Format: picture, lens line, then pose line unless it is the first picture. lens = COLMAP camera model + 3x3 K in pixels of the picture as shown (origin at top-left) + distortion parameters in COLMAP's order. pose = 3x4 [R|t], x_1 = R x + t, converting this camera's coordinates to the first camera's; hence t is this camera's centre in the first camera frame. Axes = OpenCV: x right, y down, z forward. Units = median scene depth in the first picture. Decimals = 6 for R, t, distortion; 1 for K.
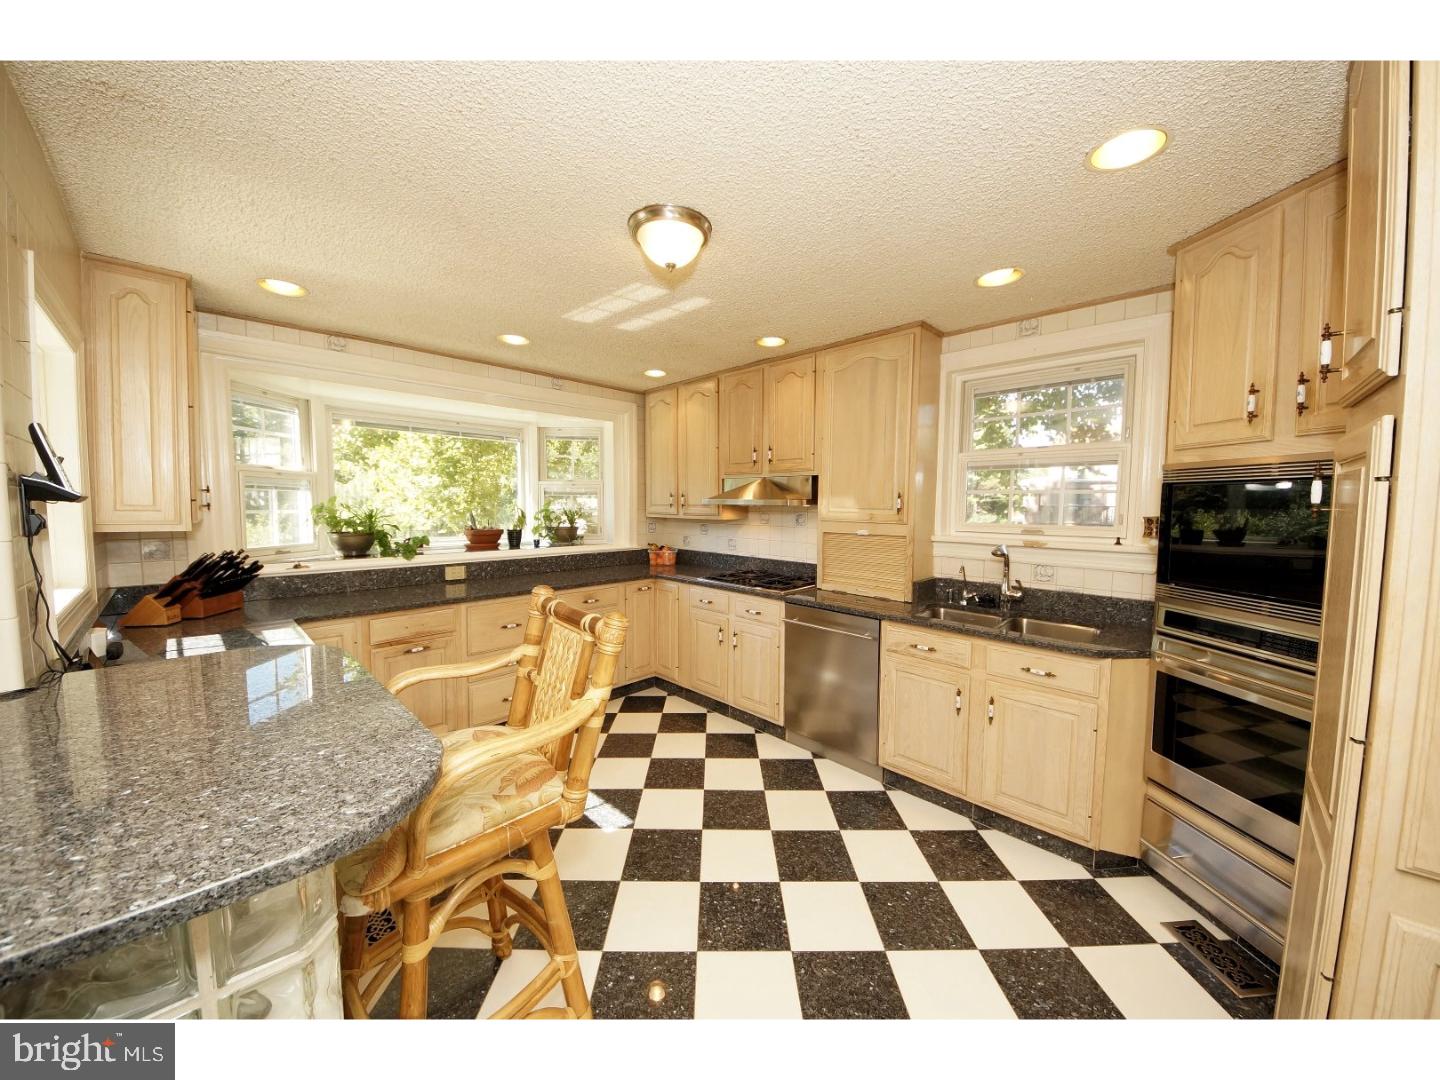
lens RADIAL K [[510.0, 0, 722.9], [0, 510.0, 532.6], [0, 0, 1]] dist [-0.000345, -0.007866]
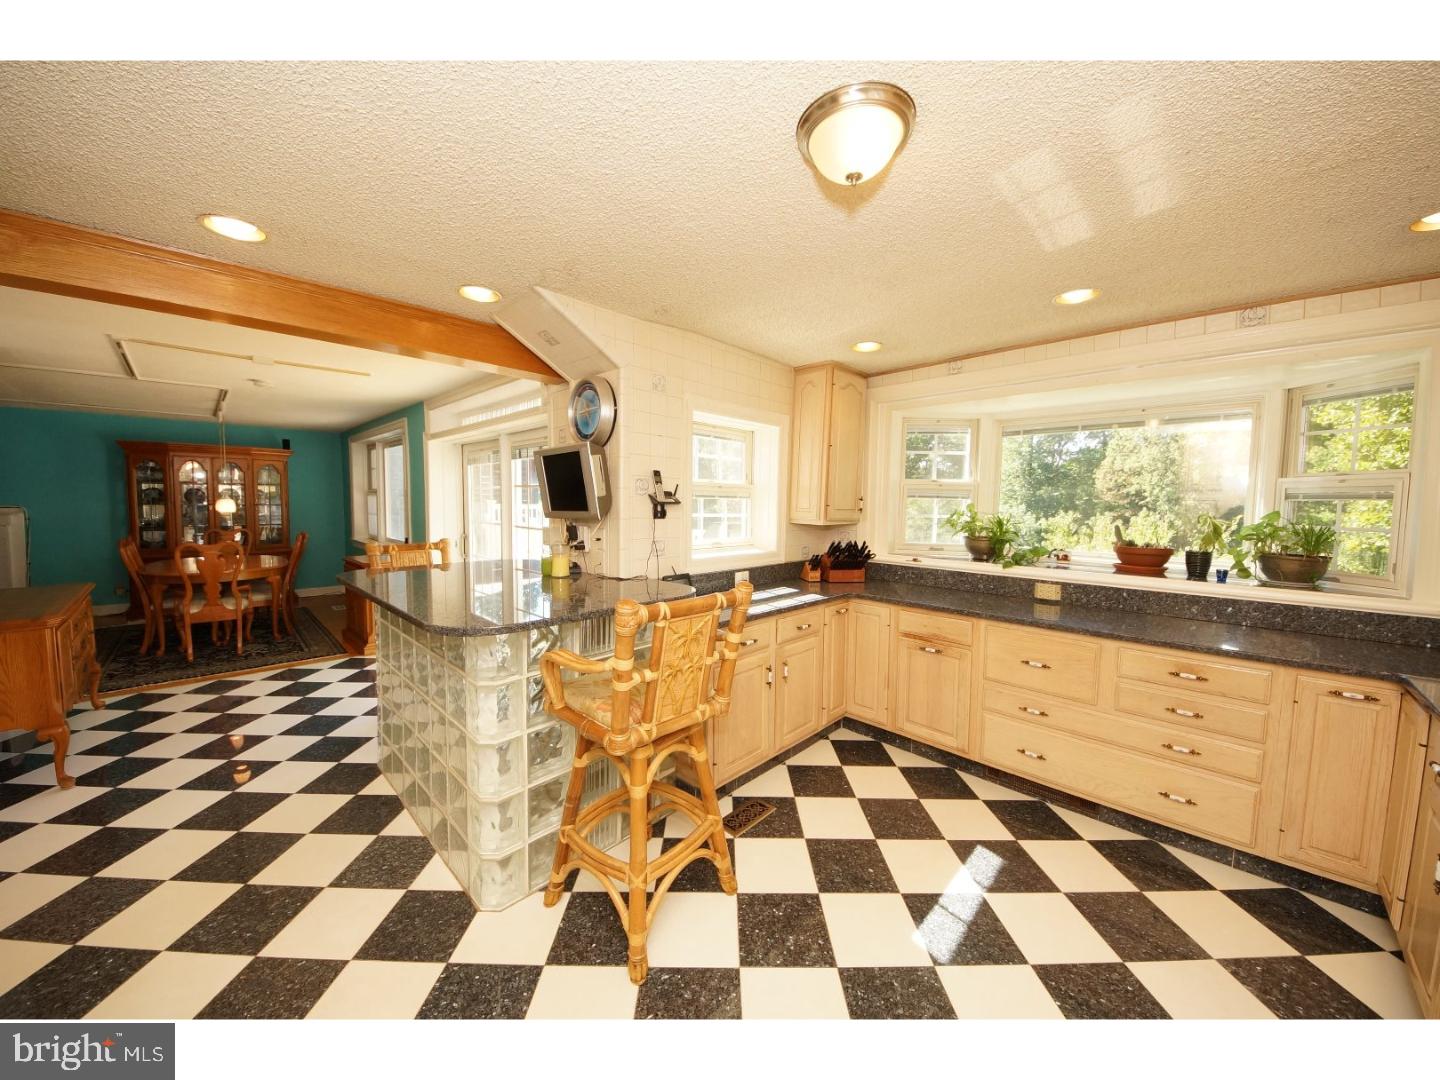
lens RADIAL K [[510.0, 0, 722.9], [0, 510.0, 532.6], [0, 0, 1]] dist [-0.000345, -0.007866]
pose [[-0.019173, 0.047810, -0.998672, 0.376240], [-0.074545, 0.996007, 0.049114, -0.023760], [0.997033, 0.075388, -0.015533, 0.506016]]
